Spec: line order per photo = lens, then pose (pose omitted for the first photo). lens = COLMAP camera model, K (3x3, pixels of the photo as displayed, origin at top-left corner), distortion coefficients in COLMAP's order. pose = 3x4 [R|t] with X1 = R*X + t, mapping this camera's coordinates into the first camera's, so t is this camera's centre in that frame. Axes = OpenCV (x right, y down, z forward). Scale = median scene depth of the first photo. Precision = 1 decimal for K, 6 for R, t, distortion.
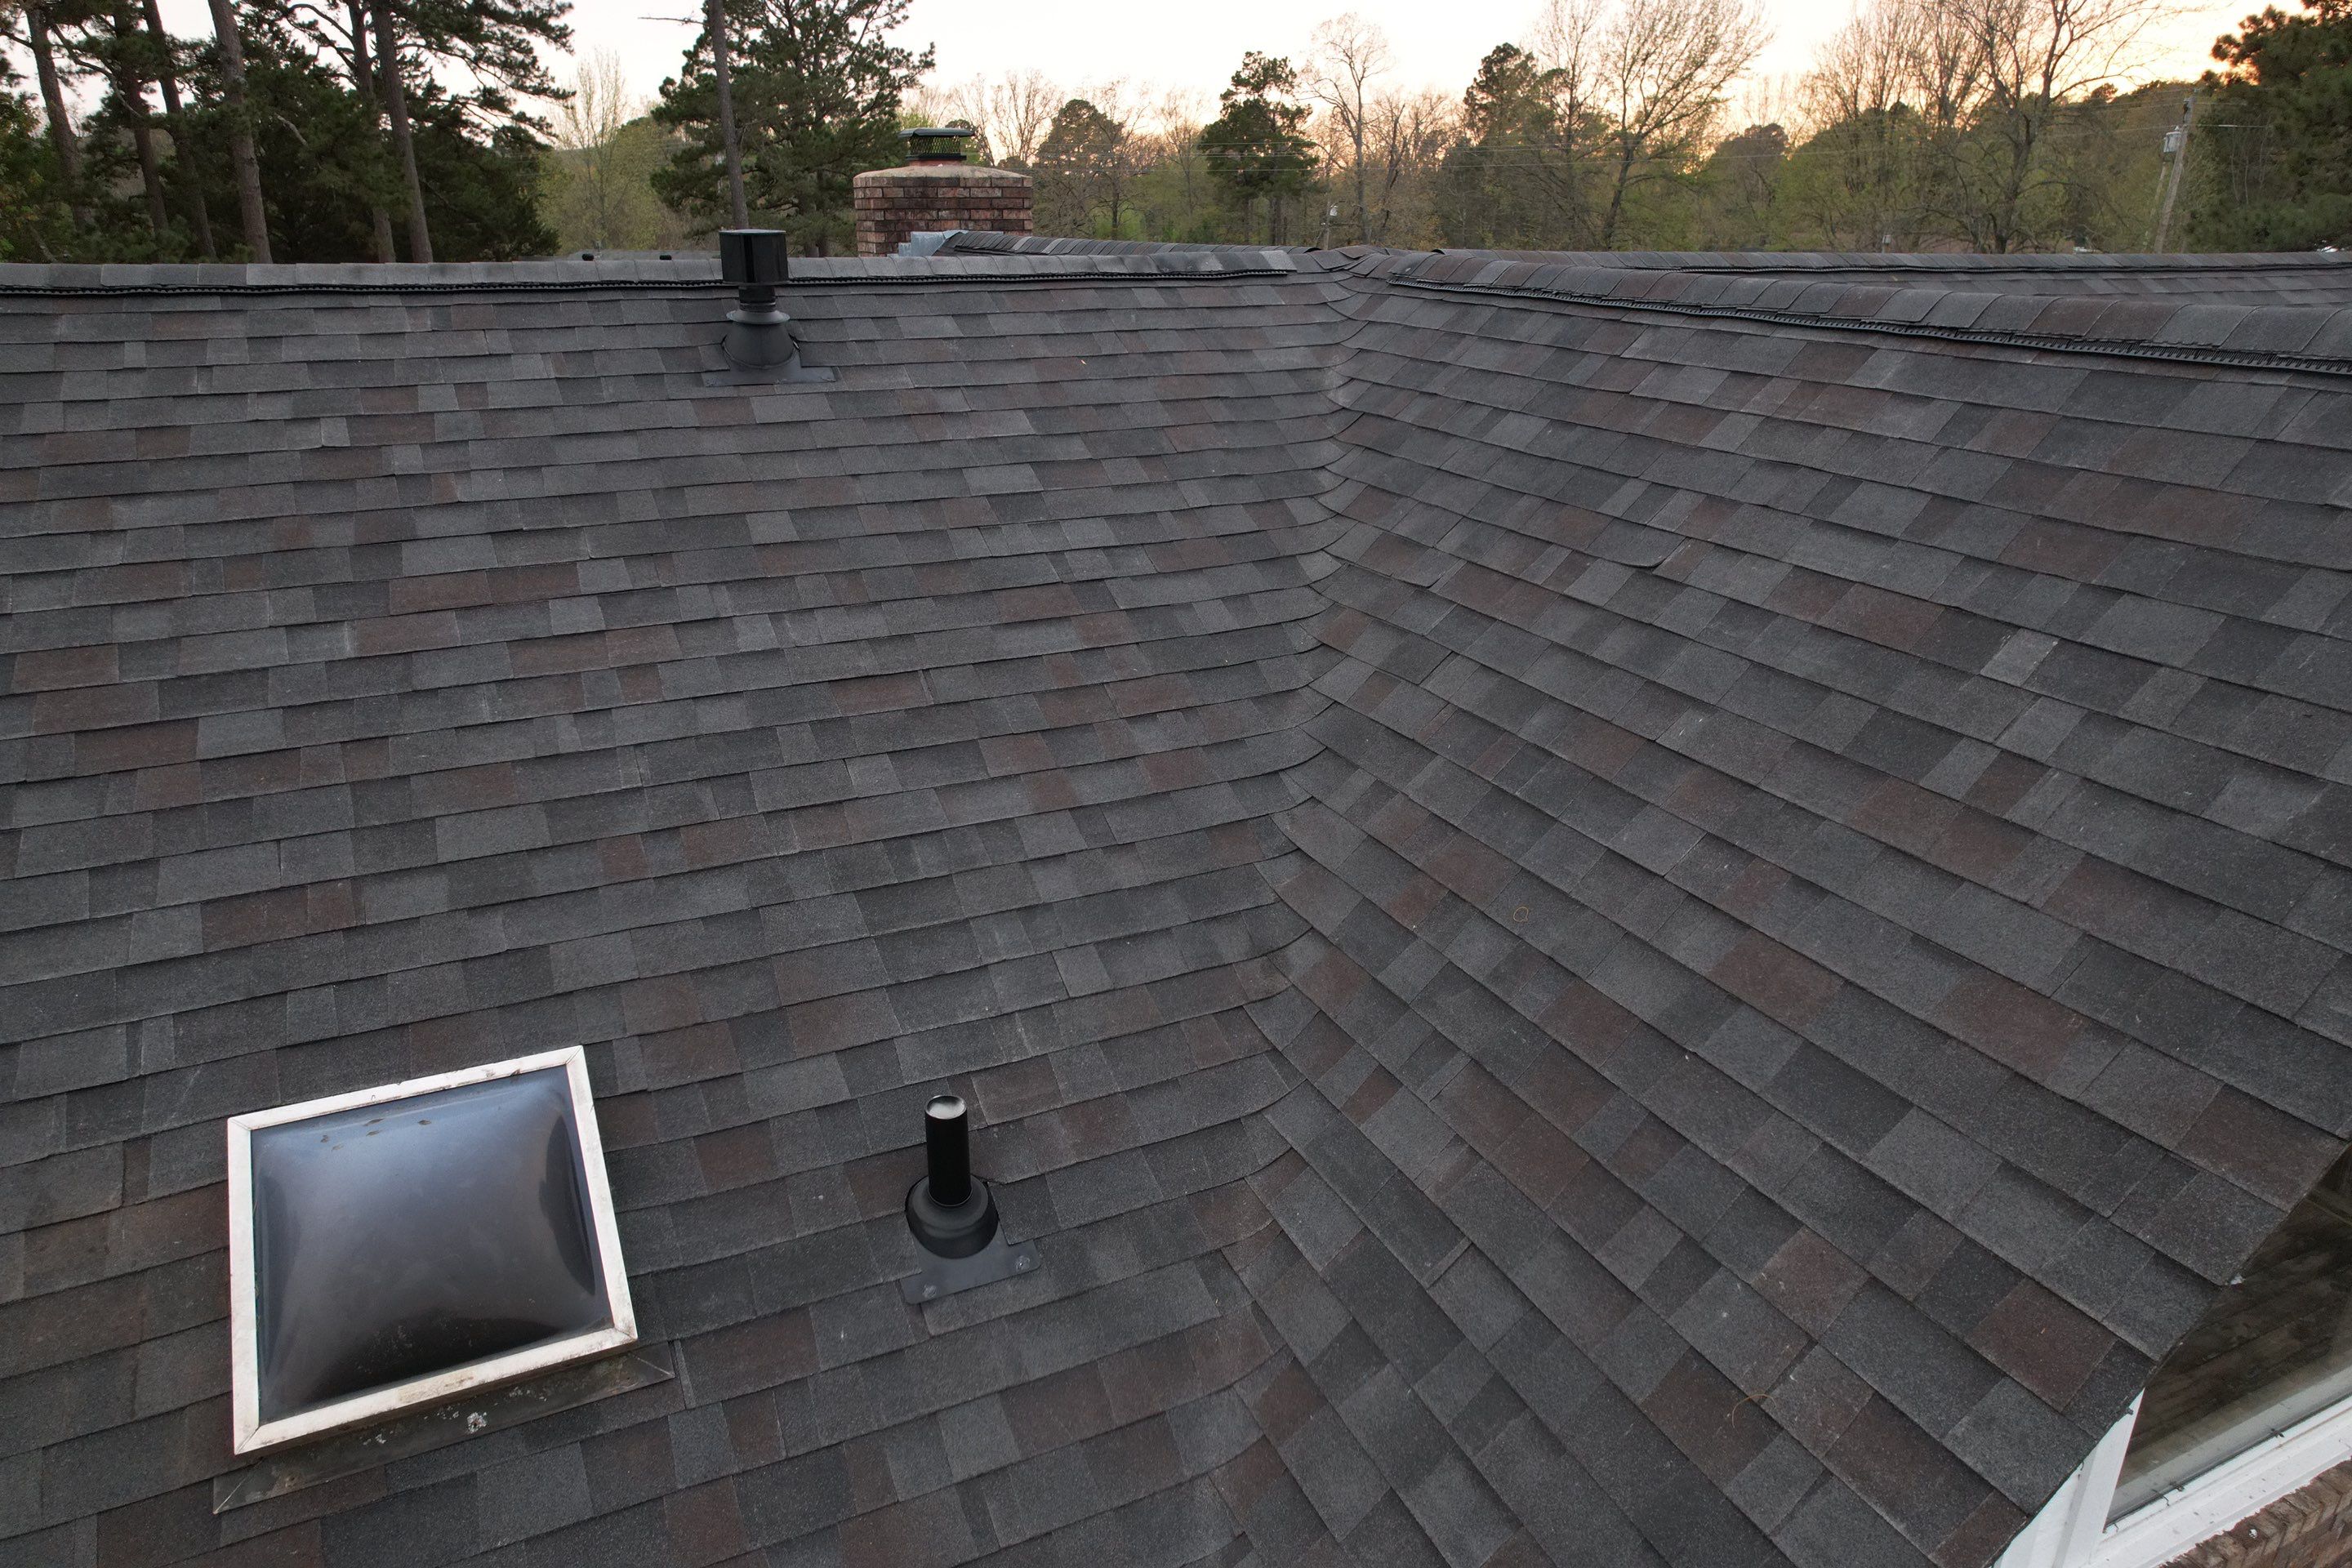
lens RADIAL K [[1504.2, 0, 1182.5], [0, 1504.2, 785.1], [0, 0, 1]] dist [-0.077901, 0.070745]
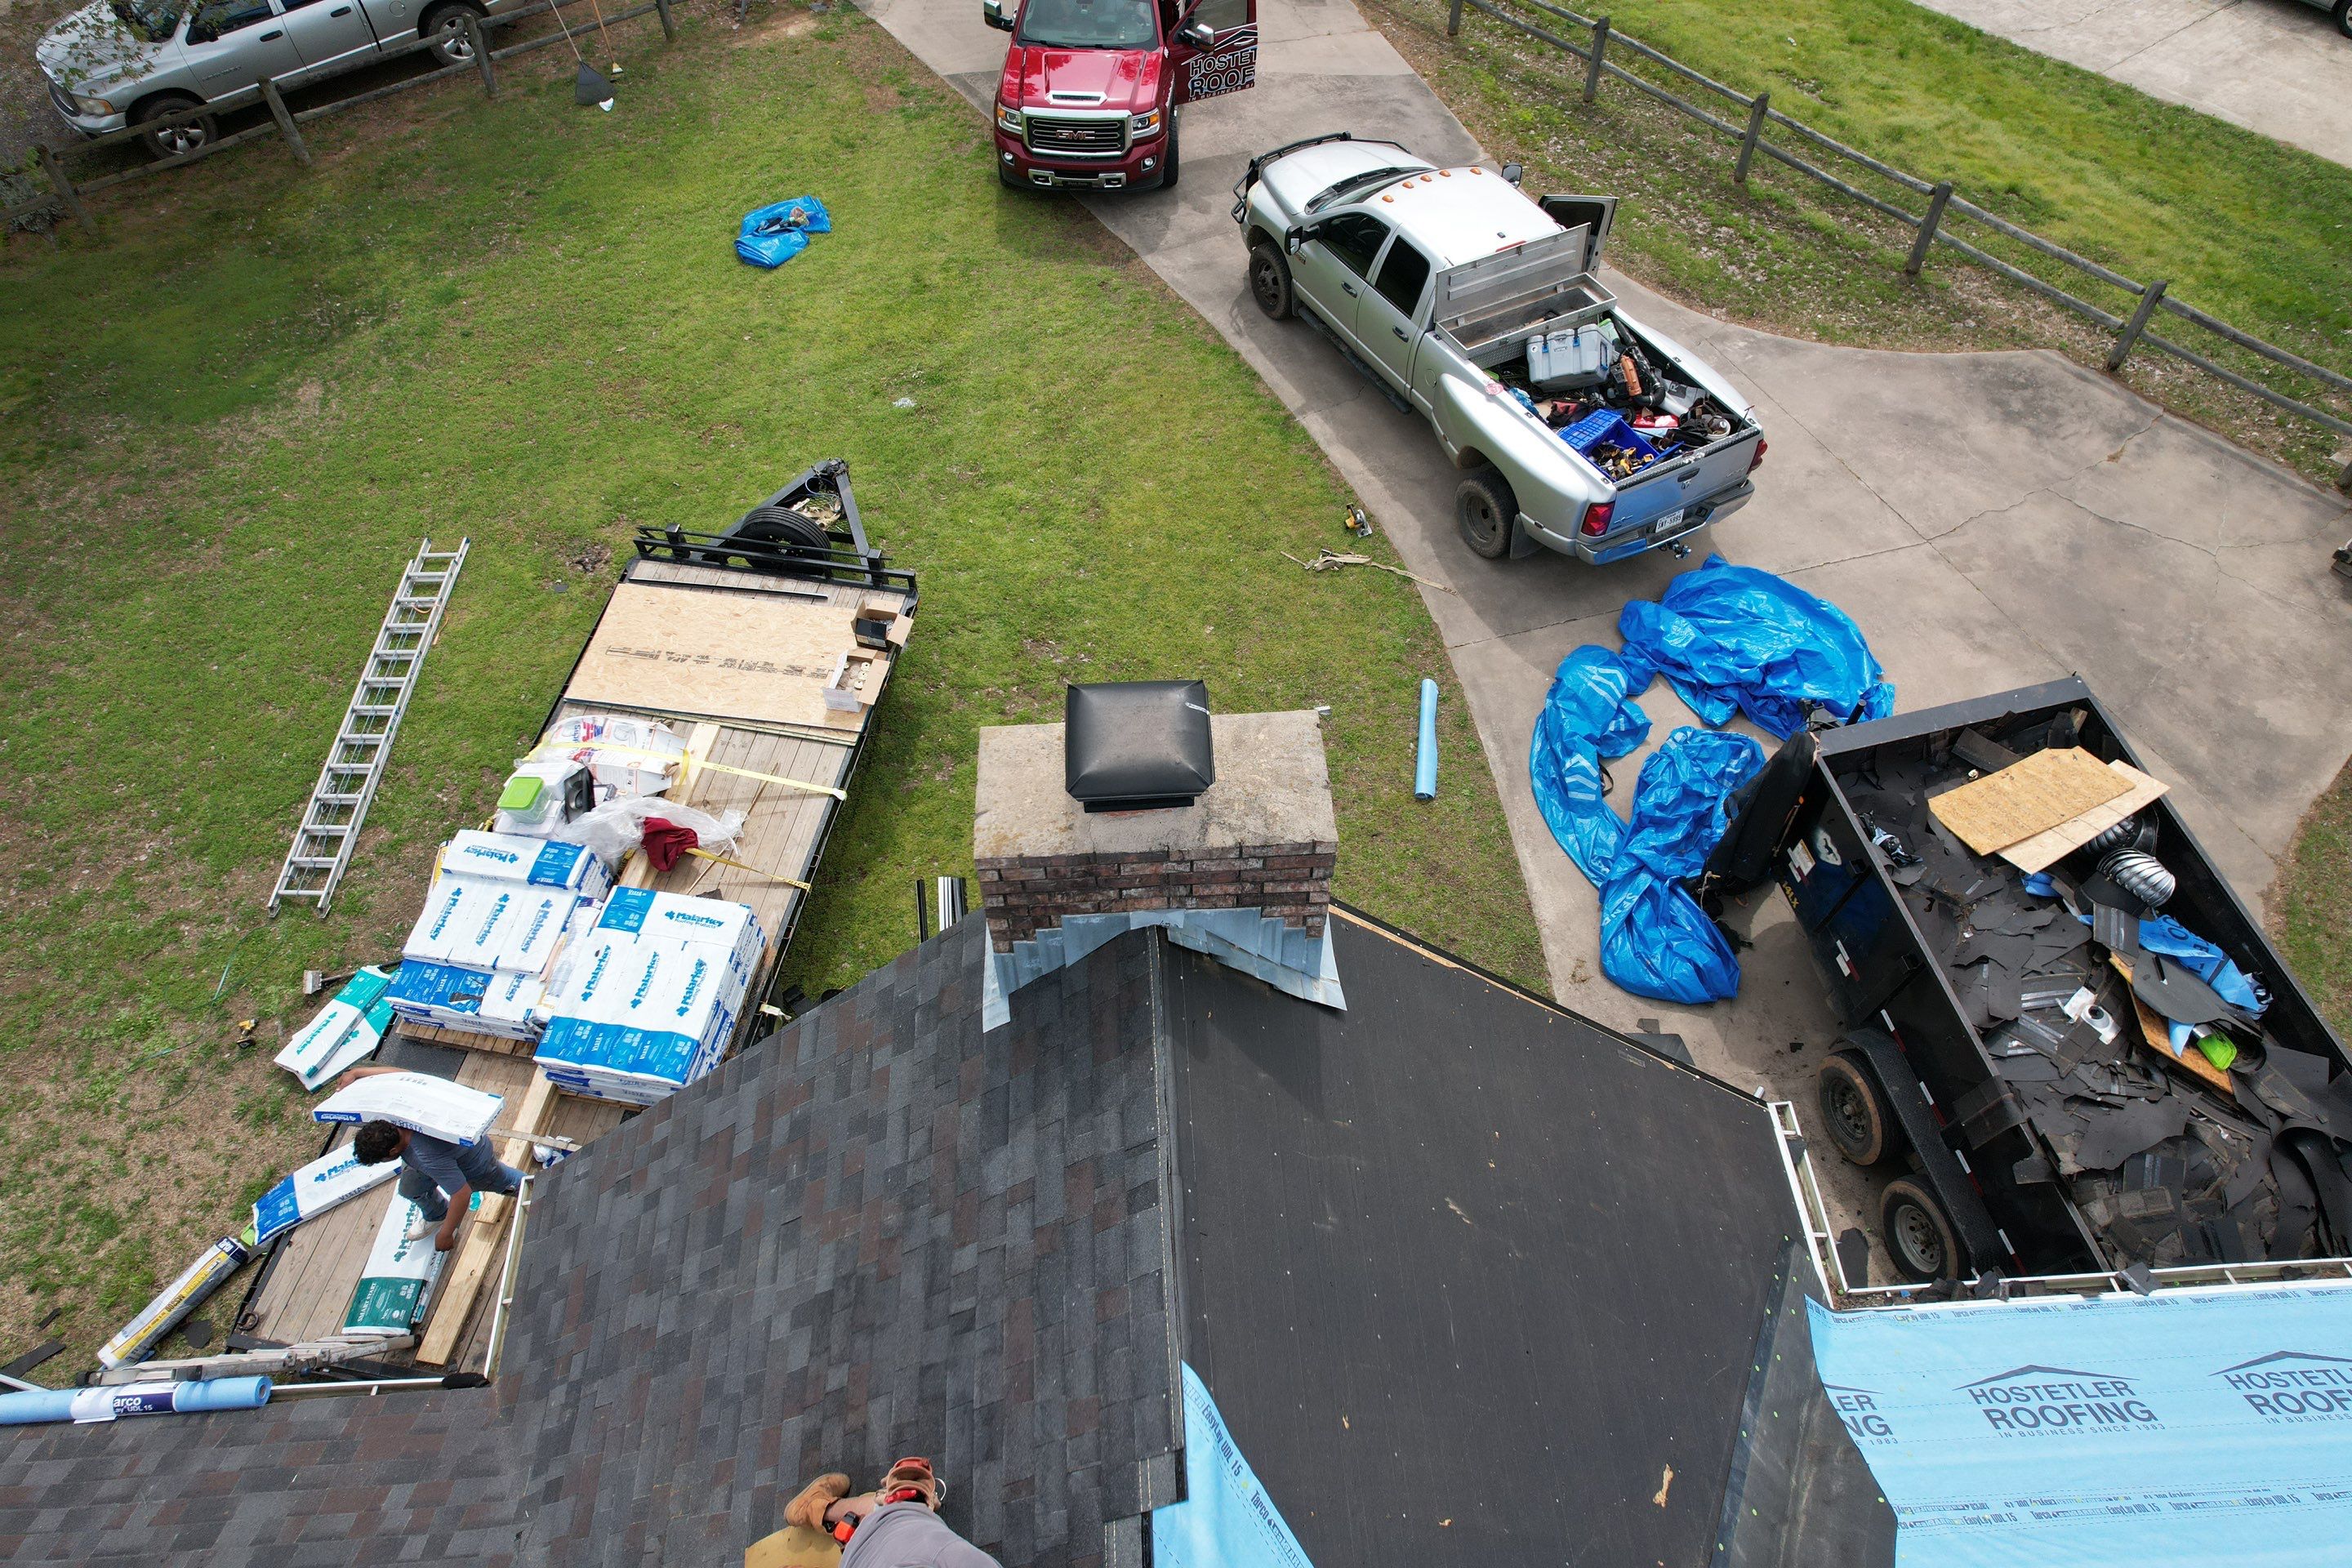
lens RADIAL K [[1500.2, 0, 1182.4], [0, 1500.2, 785.4], [0, 0, 1]] dist [-0.076730, 0.070914]
pose [[0.926587, 0.290143, -0.239280, -0.105170], [-0.126470, 0.839582, 0.528307, -1.690652], [0.354179, -0.459260, 0.814639, 1.602509]]
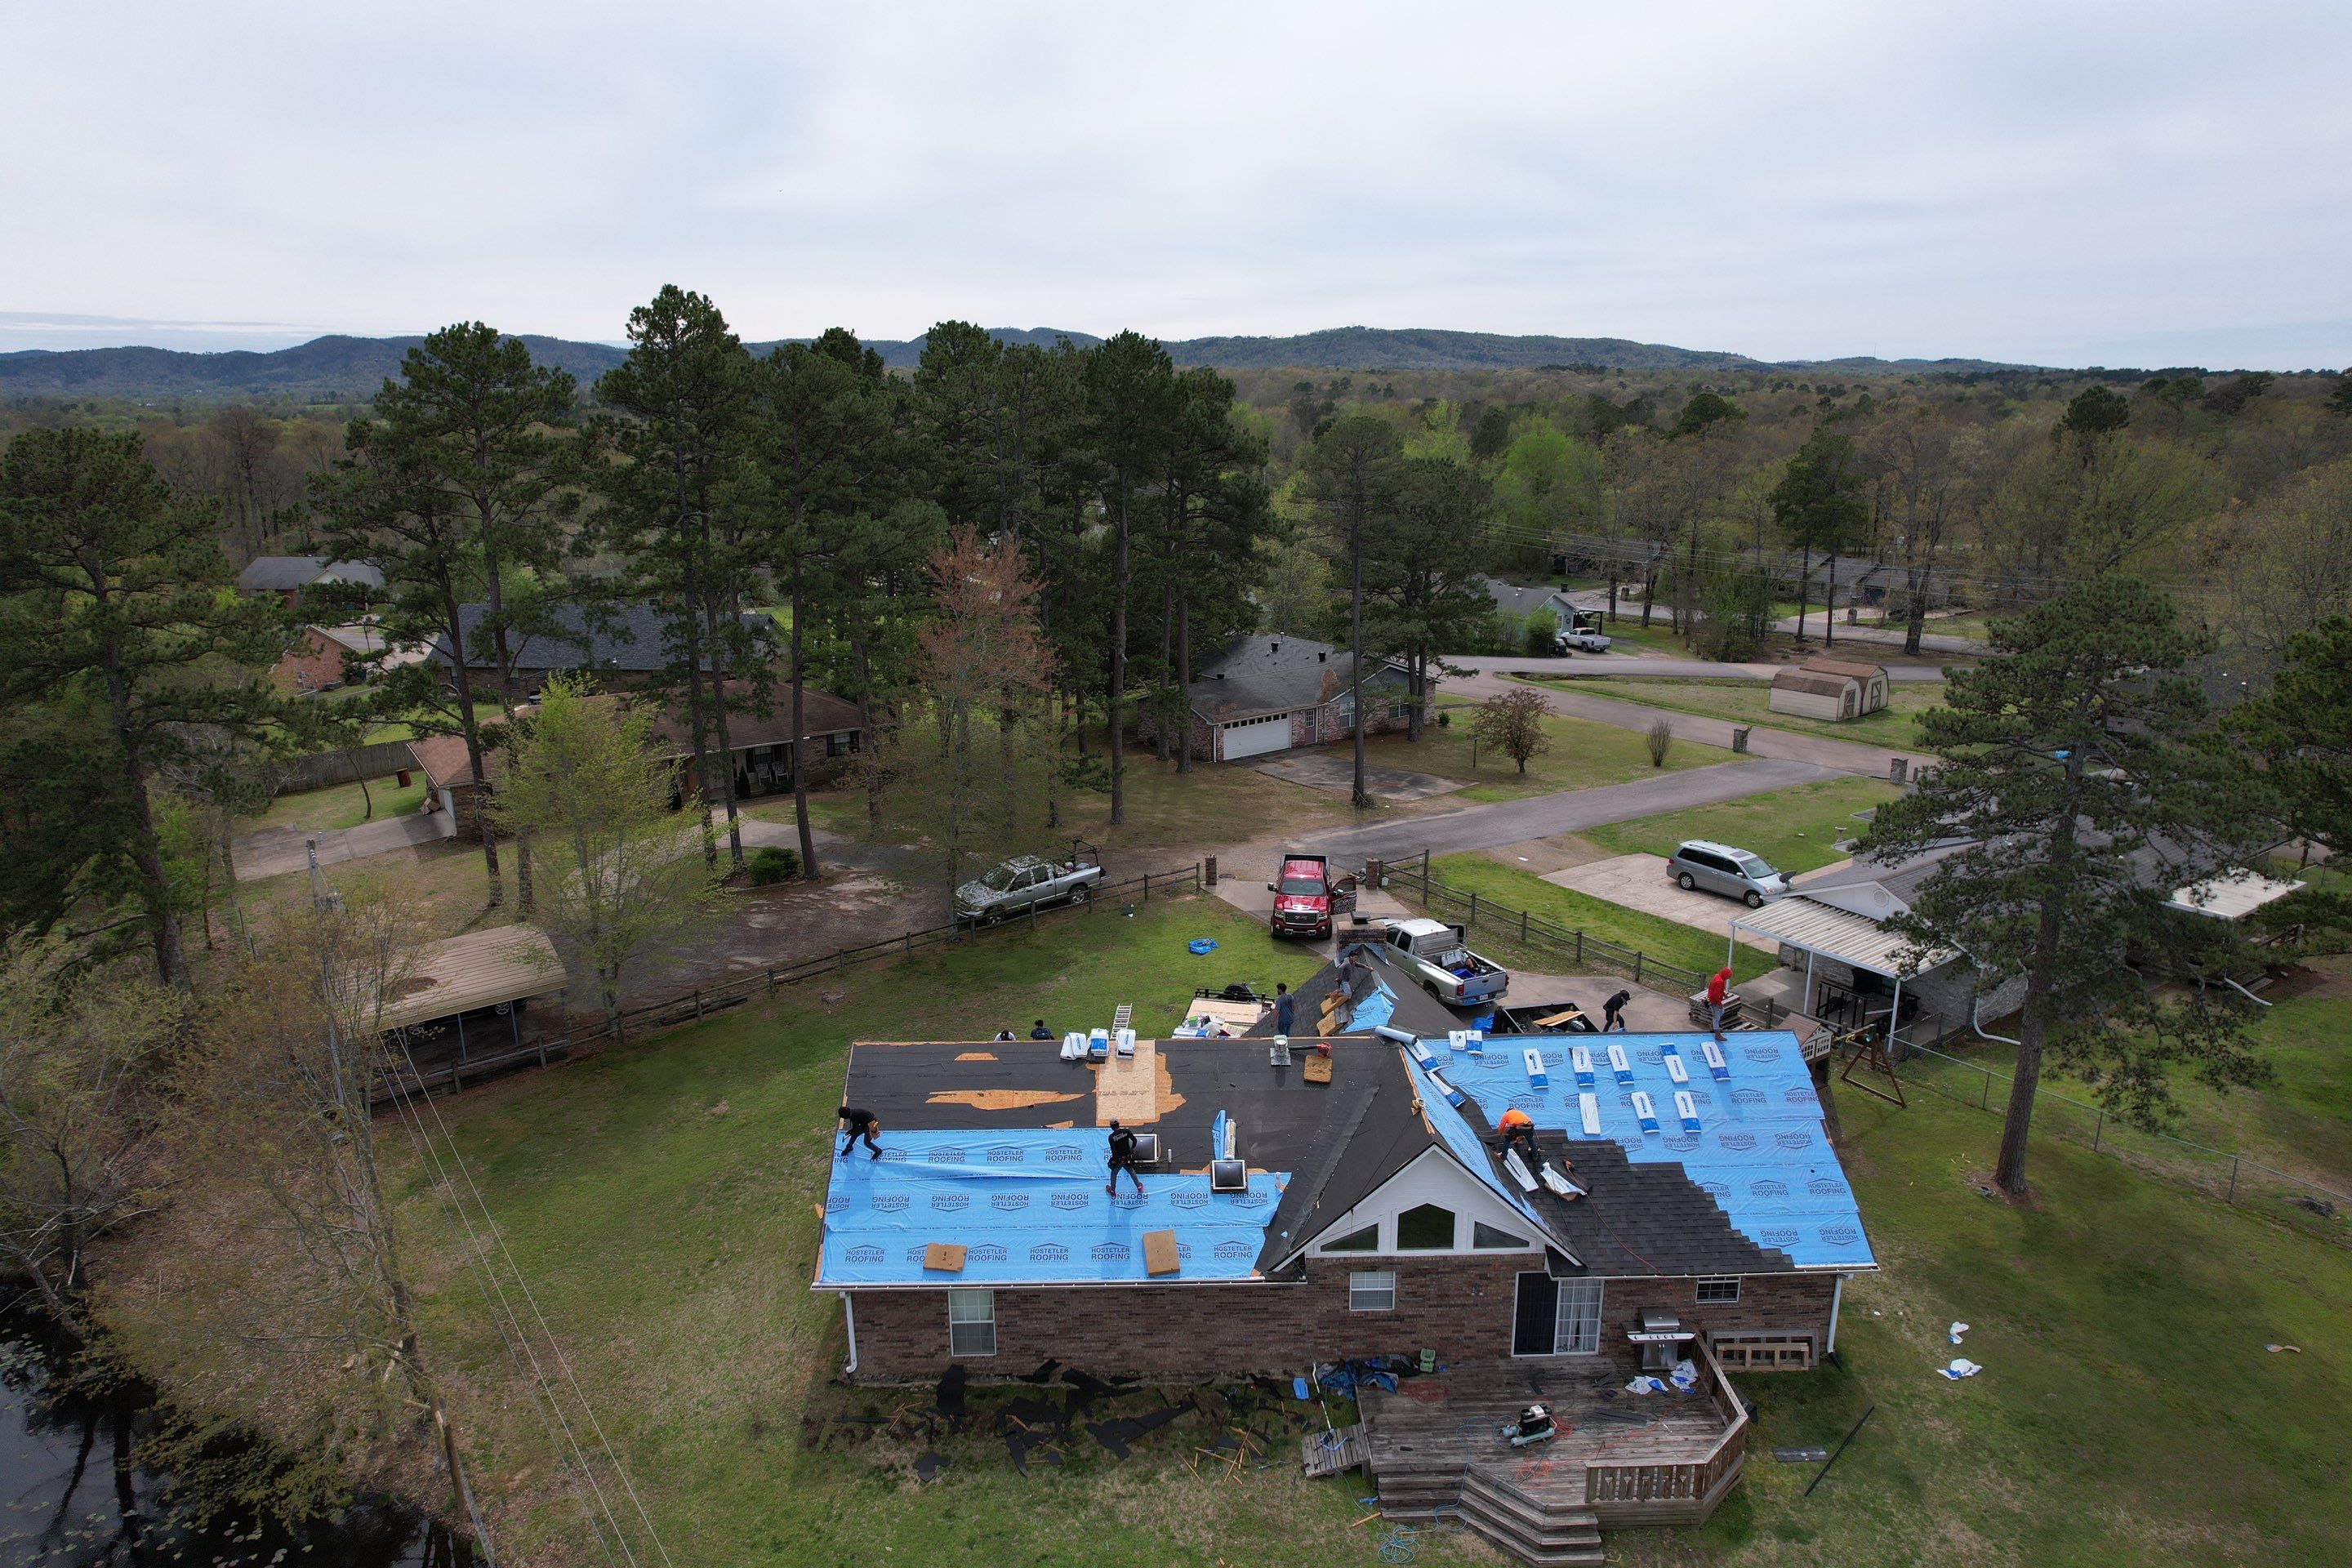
lens RADIAL K [[1504.2, 0, 1182.5], [0, 1504.2, 785.1], [0, 0, 1]] dist [-0.077901, 0.070745]
pose [[0.910006, 0.096777, -0.403141, 2.126753], [-0.139650, 0.987103, -0.078268, -1.032582], [0.390367, 0.127523, 0.911785, -6.081098]]
